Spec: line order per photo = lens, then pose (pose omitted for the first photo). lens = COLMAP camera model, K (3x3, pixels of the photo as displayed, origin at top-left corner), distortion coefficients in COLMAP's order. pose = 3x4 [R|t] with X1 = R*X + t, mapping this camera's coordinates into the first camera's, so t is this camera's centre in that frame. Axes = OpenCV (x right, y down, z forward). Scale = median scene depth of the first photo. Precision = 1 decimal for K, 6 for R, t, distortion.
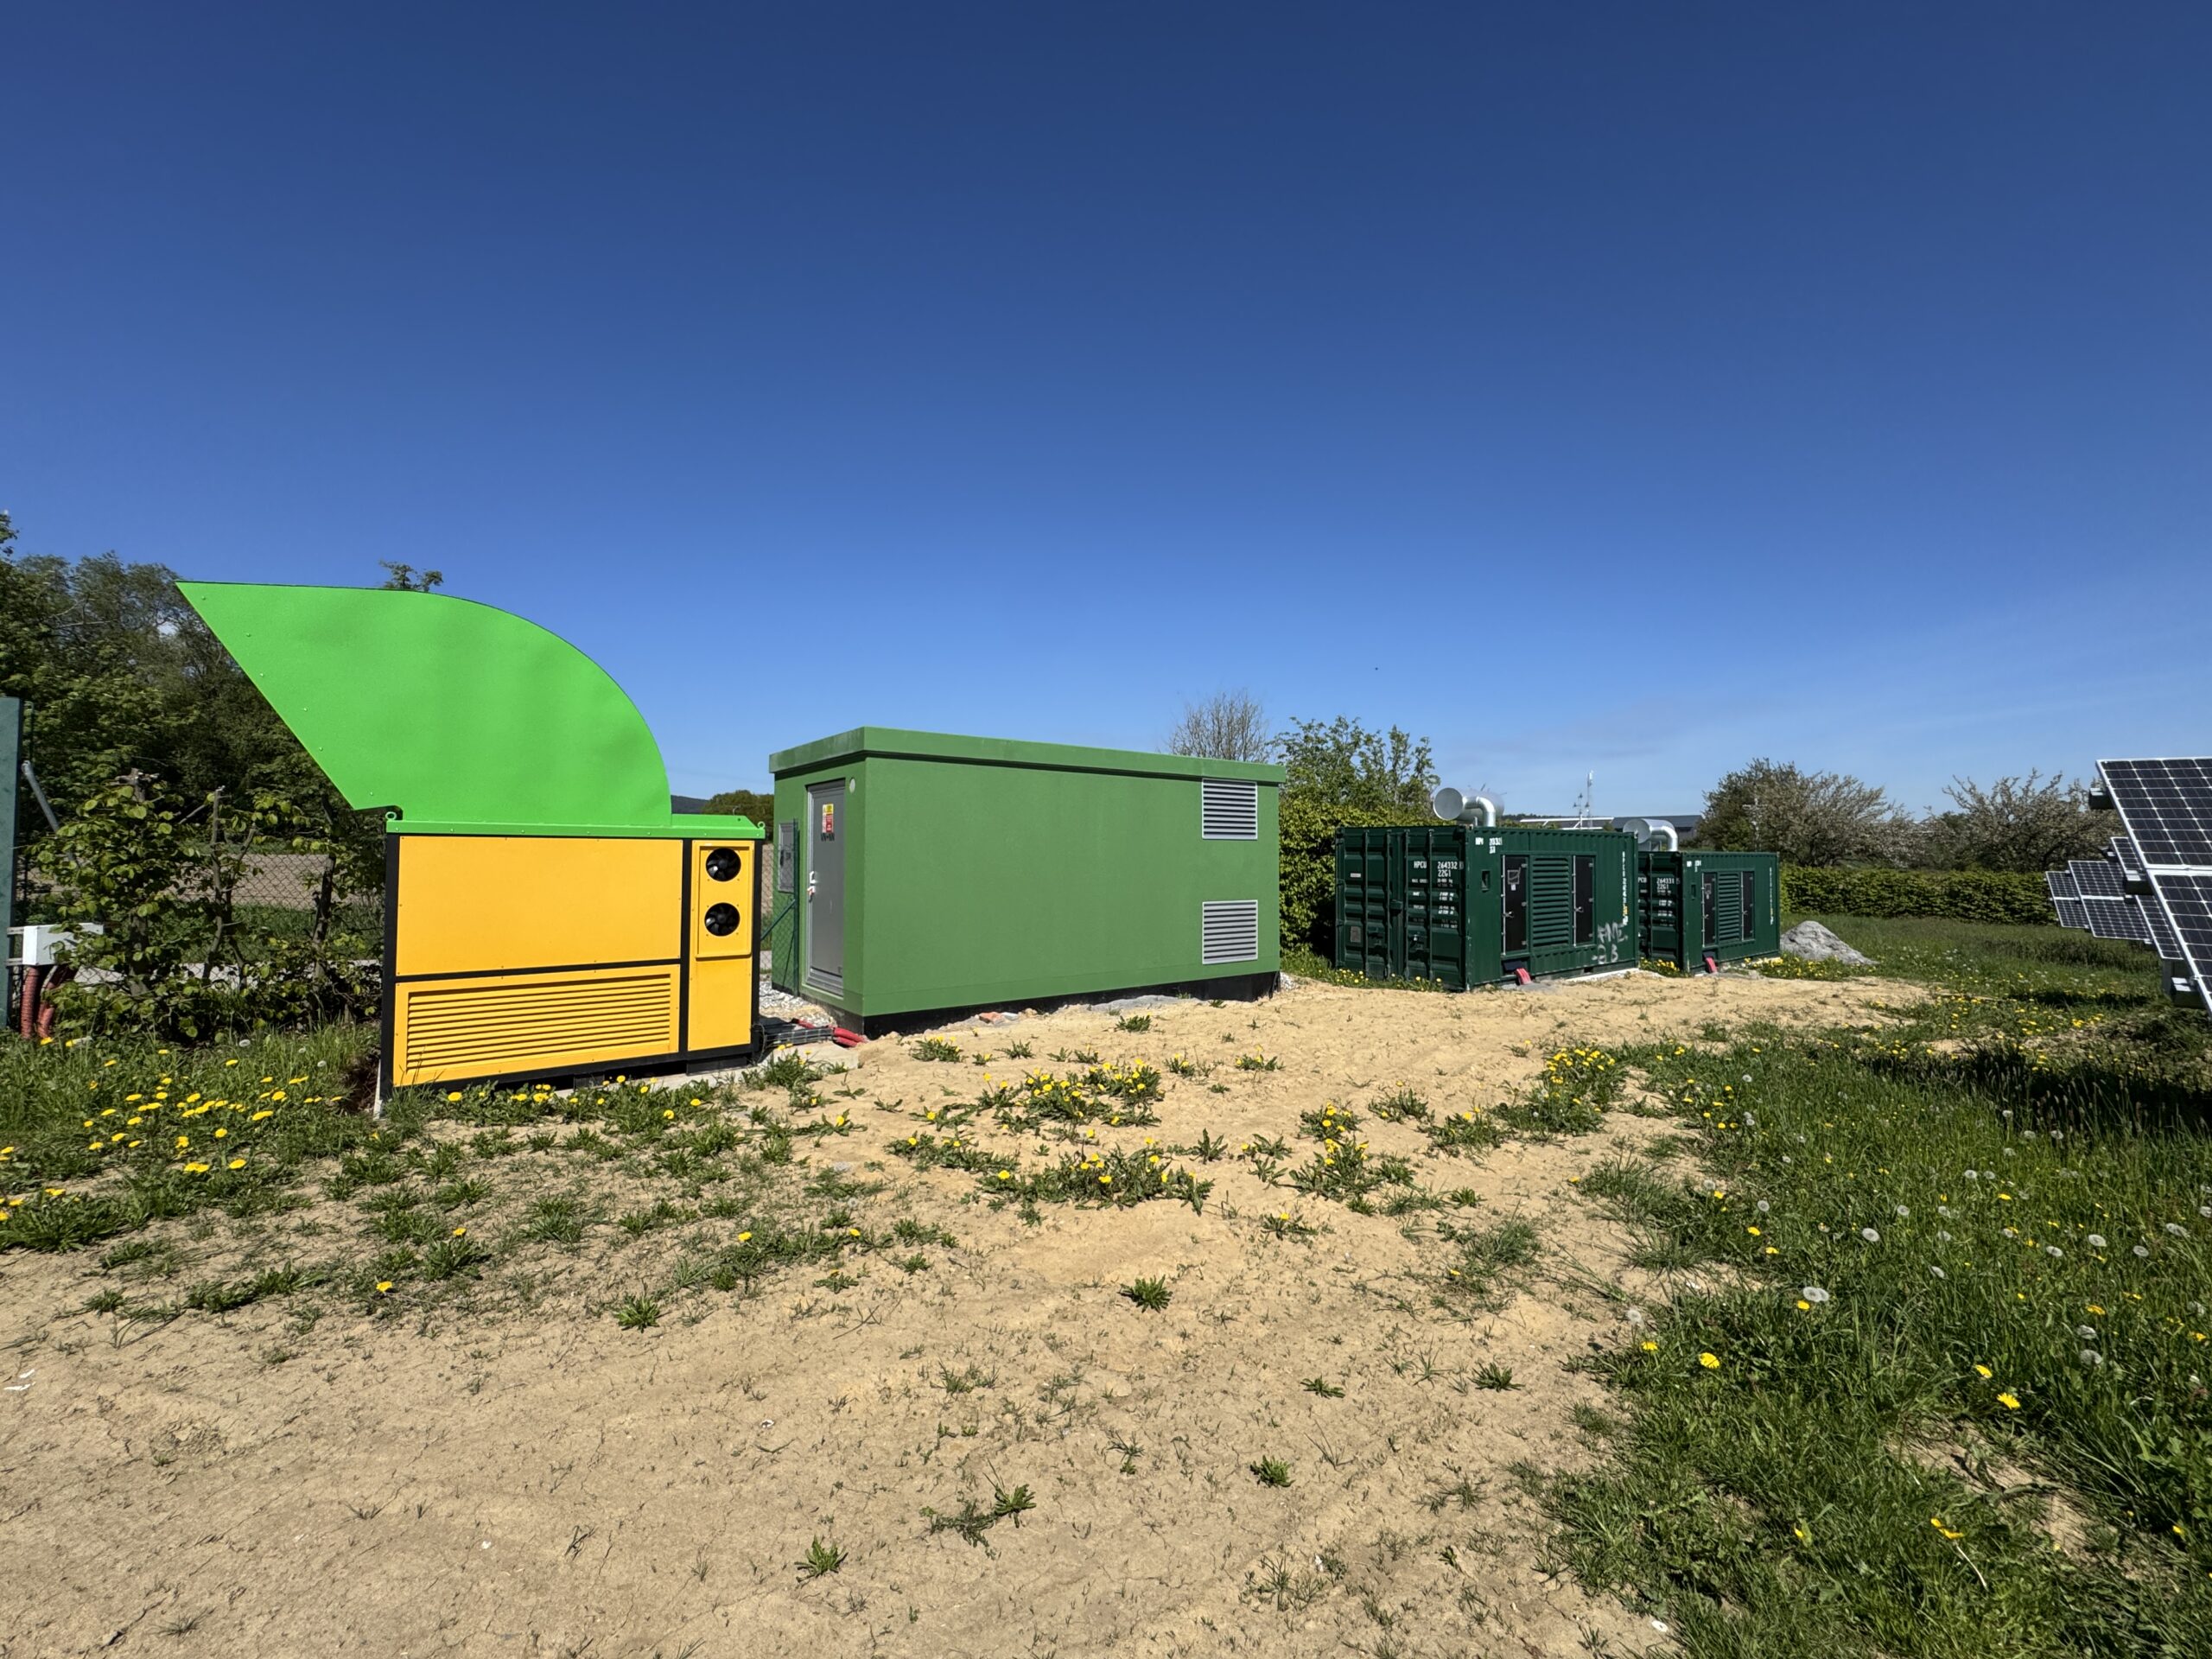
lens RADIAL K [[883.7, 0, 1112.0], [0, 883.7, 832.4], [0, 0, 1]] dist [-0.003873, 0.000826]
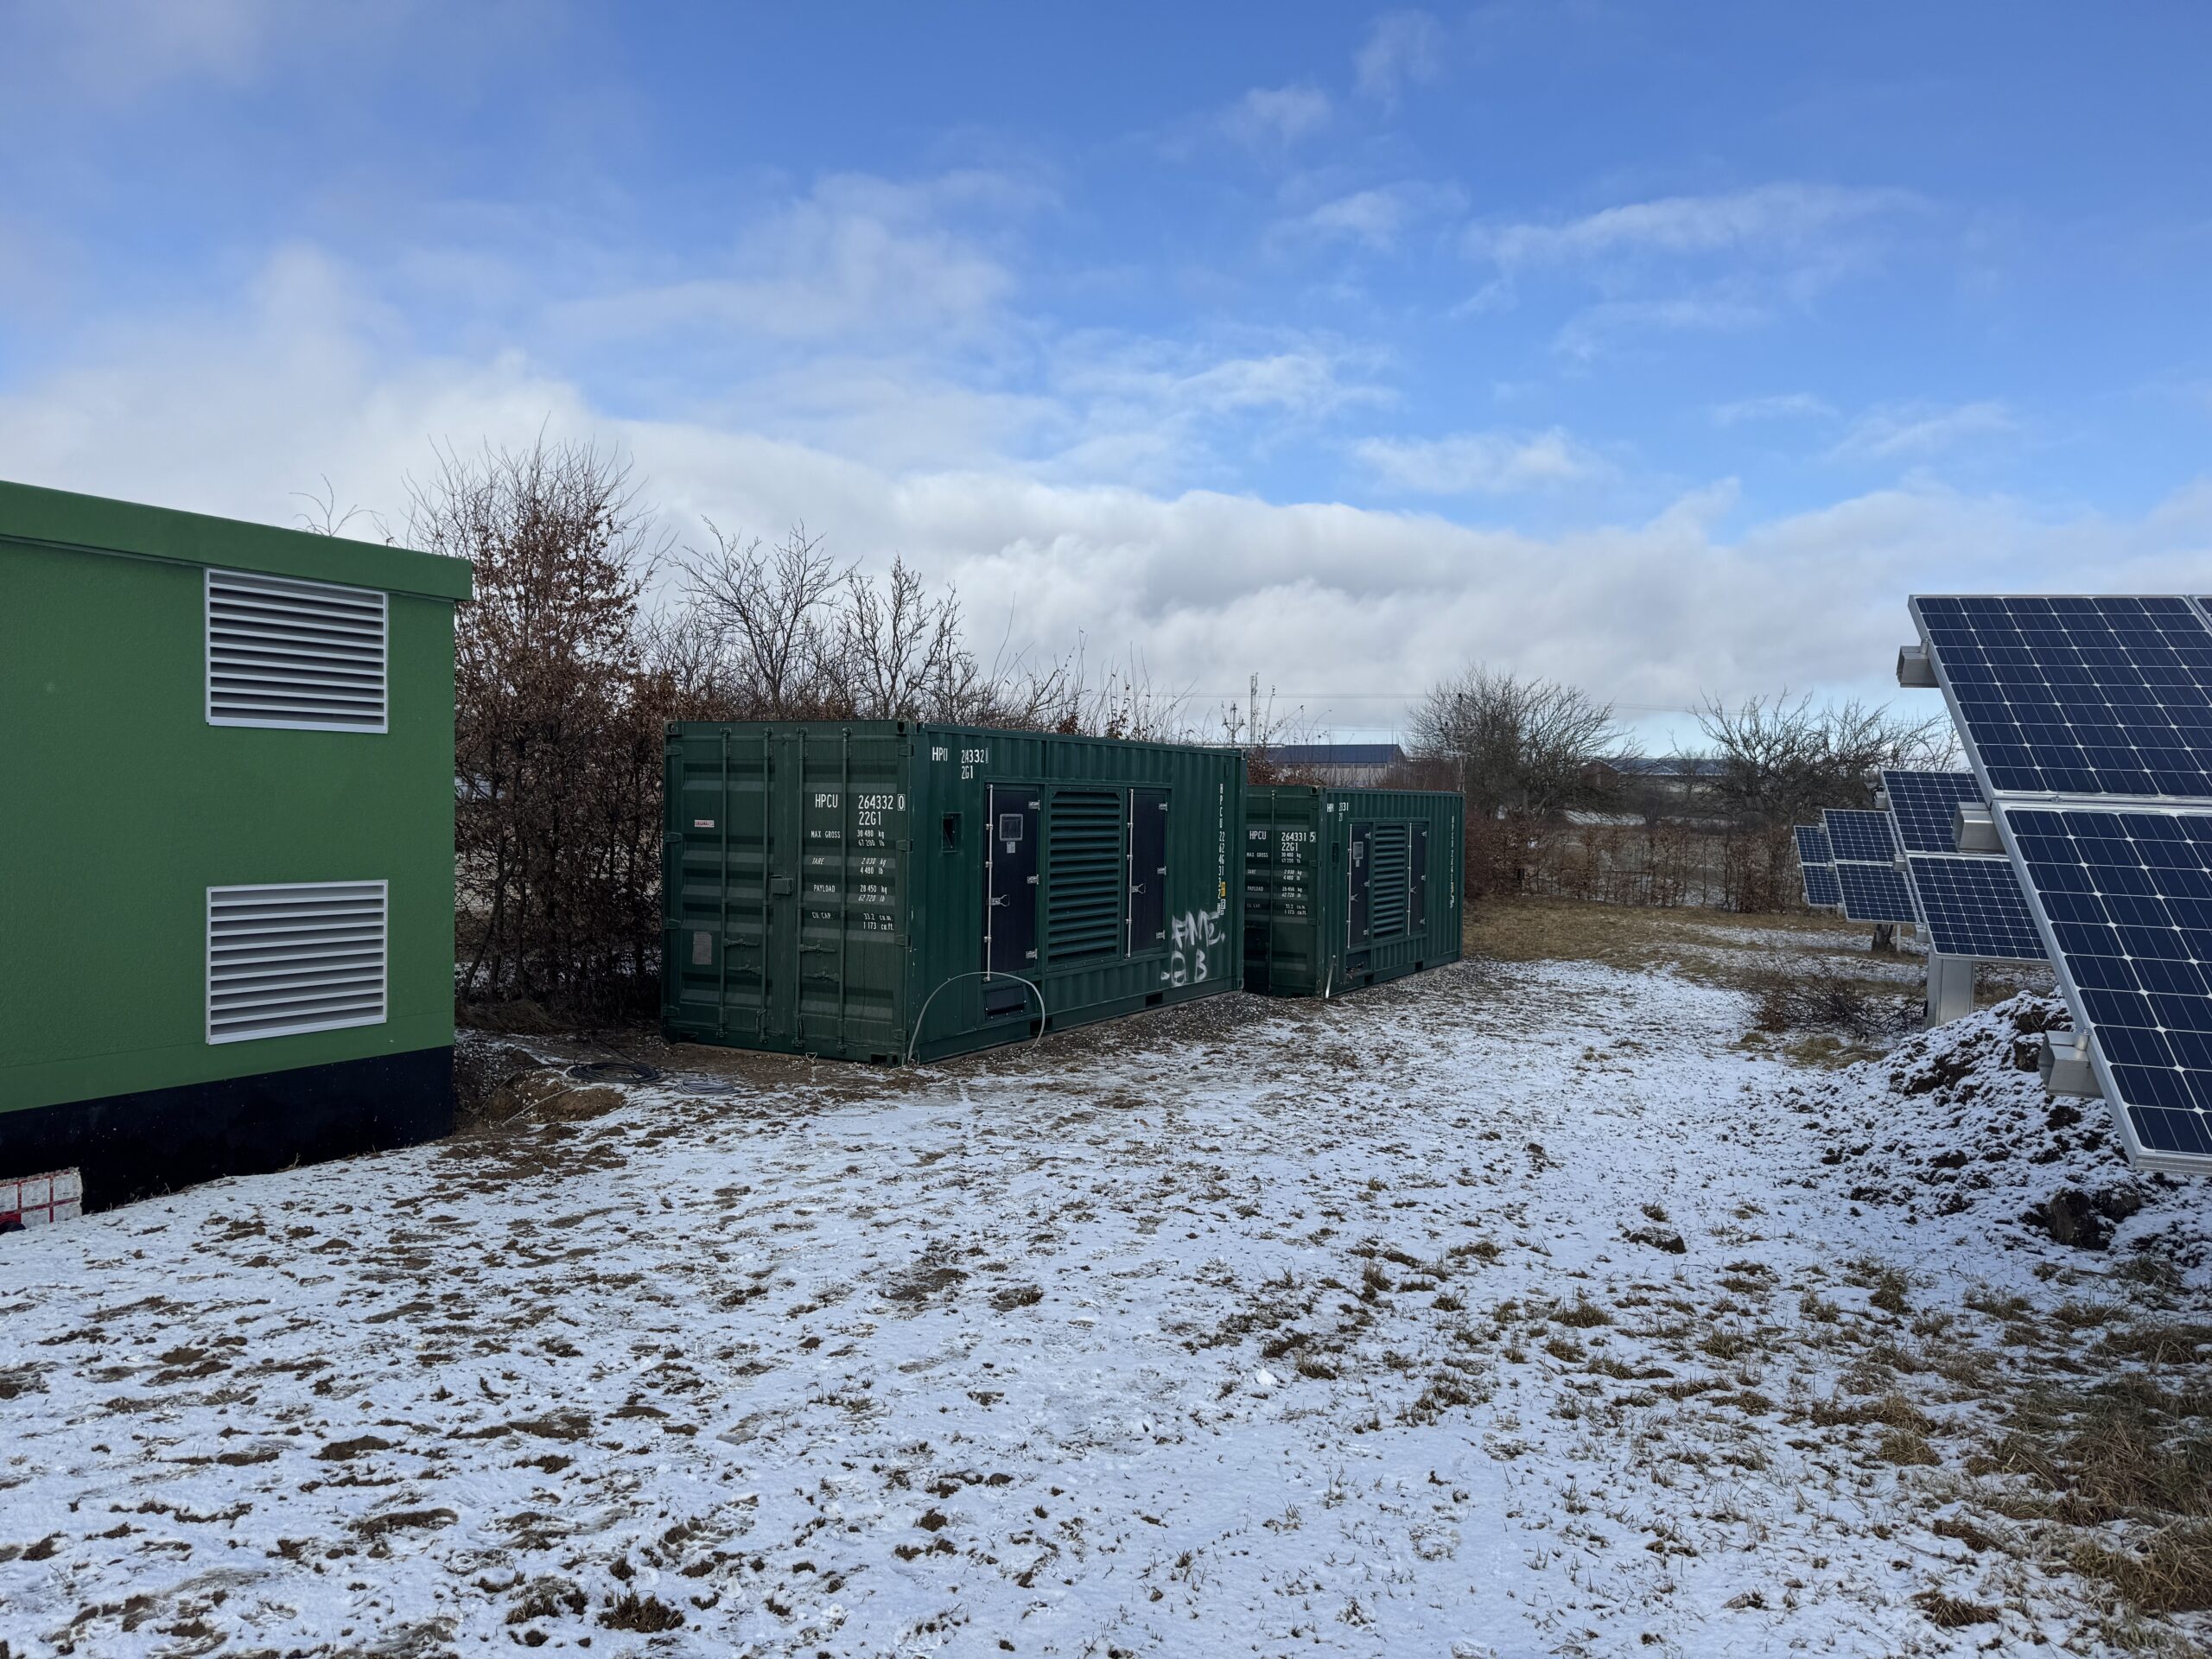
lens RADIAL K [[1530.9, 0, 1103.4], [0, 1530.9, 822.3], [0, 0, 1]] dist [0.039107, -0.020539]
pose [[0.922136, 0.003259, 0.386853, 0.373690], [-0.019355, 0.999101, 0.037718, 0.030741], [-0.386382, -0.042268, 0.921370, 0.385092]]
